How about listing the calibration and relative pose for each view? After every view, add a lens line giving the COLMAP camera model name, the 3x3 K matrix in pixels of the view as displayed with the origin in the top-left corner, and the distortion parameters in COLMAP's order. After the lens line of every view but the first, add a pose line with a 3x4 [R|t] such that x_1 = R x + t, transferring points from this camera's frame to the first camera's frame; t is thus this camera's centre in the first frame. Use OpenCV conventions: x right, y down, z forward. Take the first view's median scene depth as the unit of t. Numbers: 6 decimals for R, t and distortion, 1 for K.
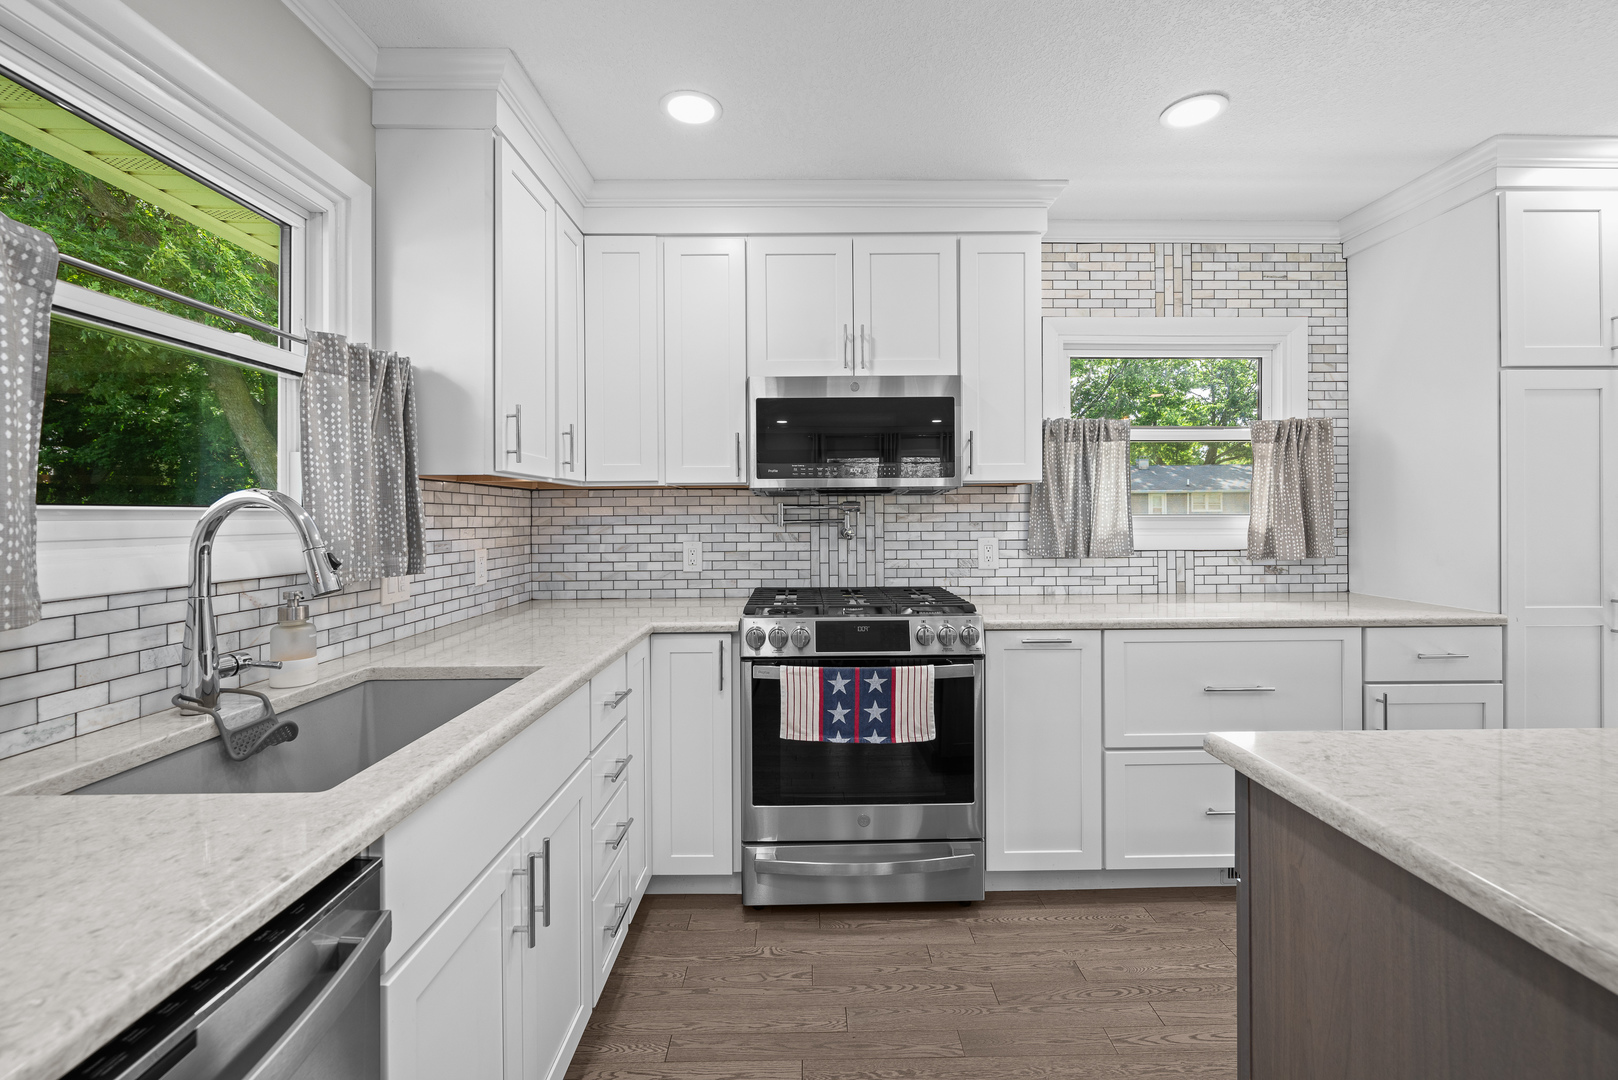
lens RADIAL K [[636.6, 0, 814.0], [0, 636.6, 515.9], [0, 0, 1]] dist [-0.000067, -0.000348]
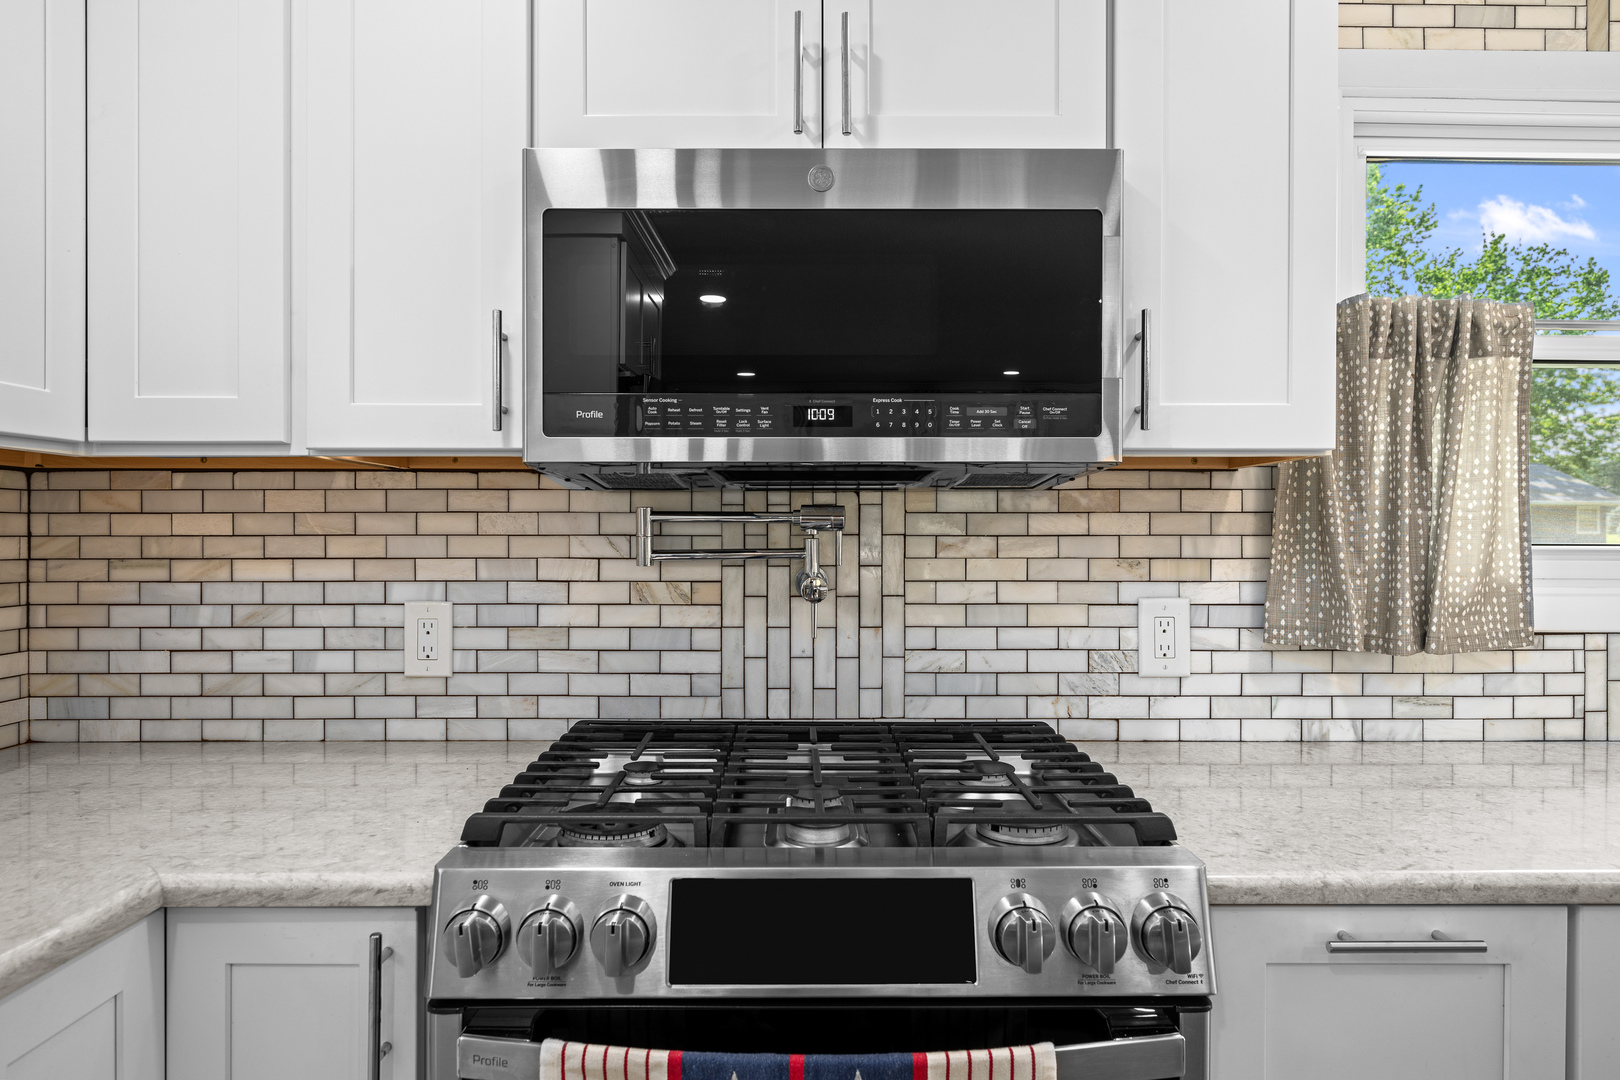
lens RADIAL K [[852.2, 0, 815.9], [0, 852.2, 537.6], [0, 0, 1]] dist [-0.002594, -0.000407]
pose [[0.999839, 0.008714, -0.015716, 0.062879], [-0.008653, 0.999955, 0.003997, -0.004426], [0.015750, -0.003861, 0.999869, 0.468286]]
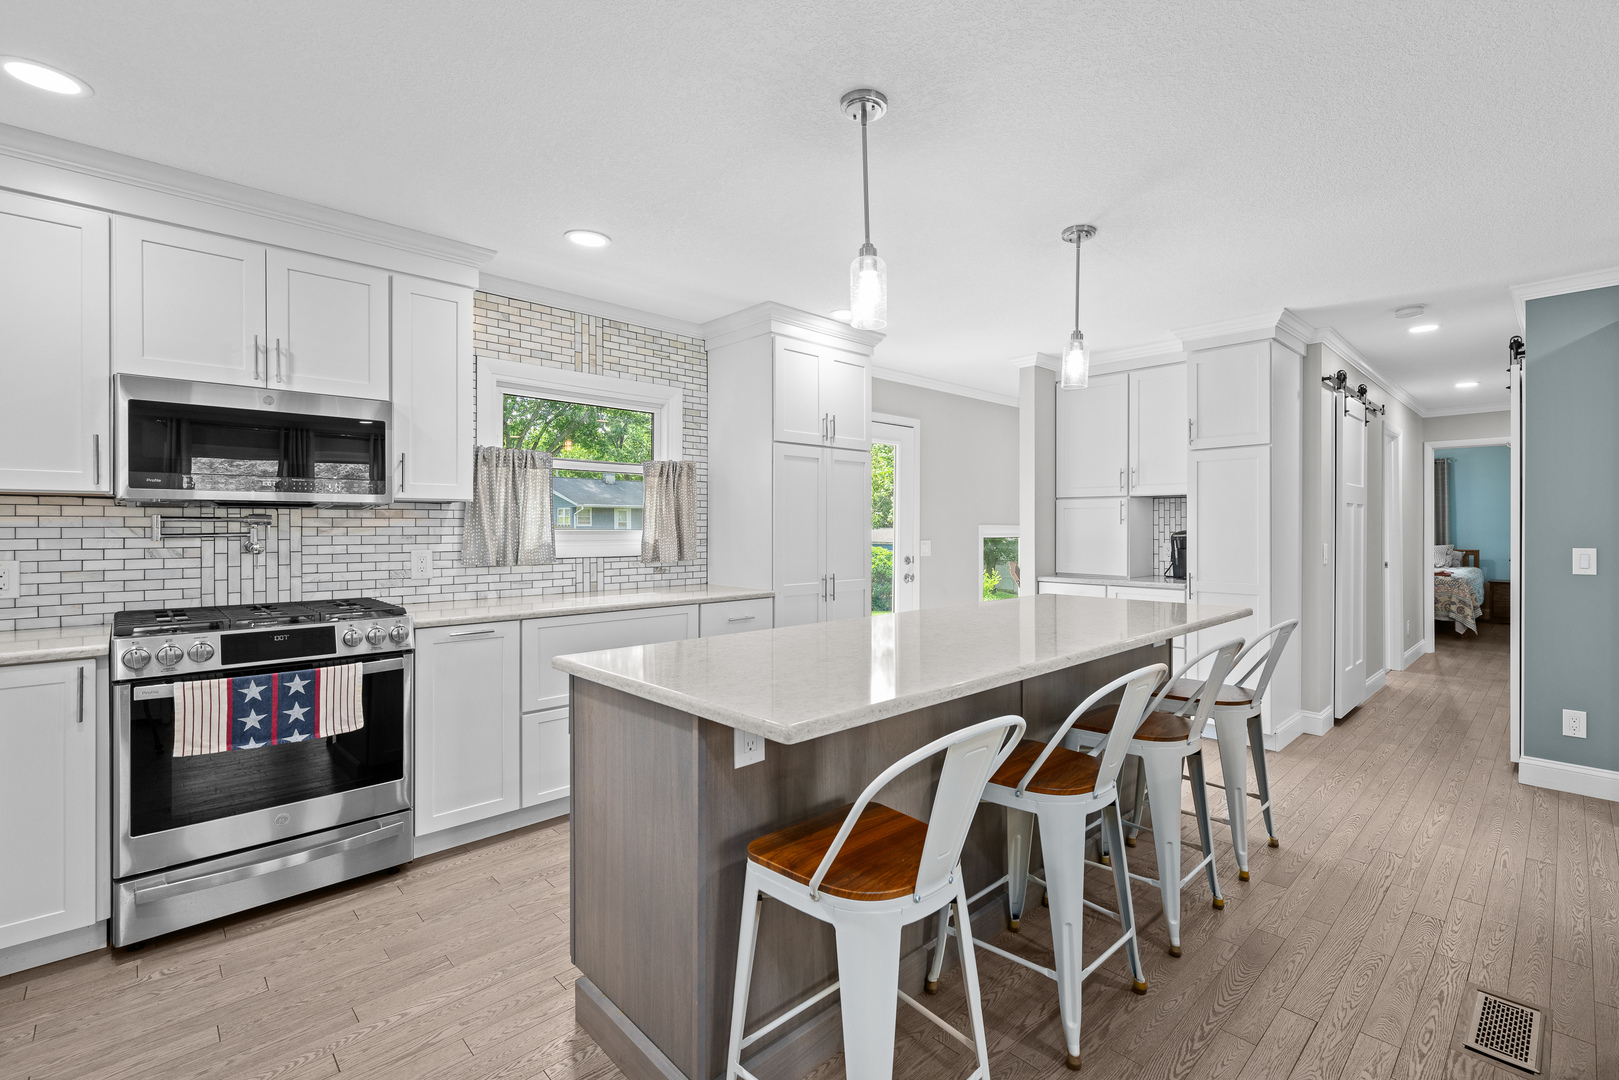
lens RADIAL K [[724.8, 0, 865.3], [0, 724.8, 528.6], [0, 0, 1]] dist [-0.001467, 0.000649]
pose [[0.700090, 0.004351, 0.714042, -0.081537], [-0.003186, 0.999991, -0.002970, -0.000967], [-0.714048, -0.000196, 0.700097, -0.416386]]
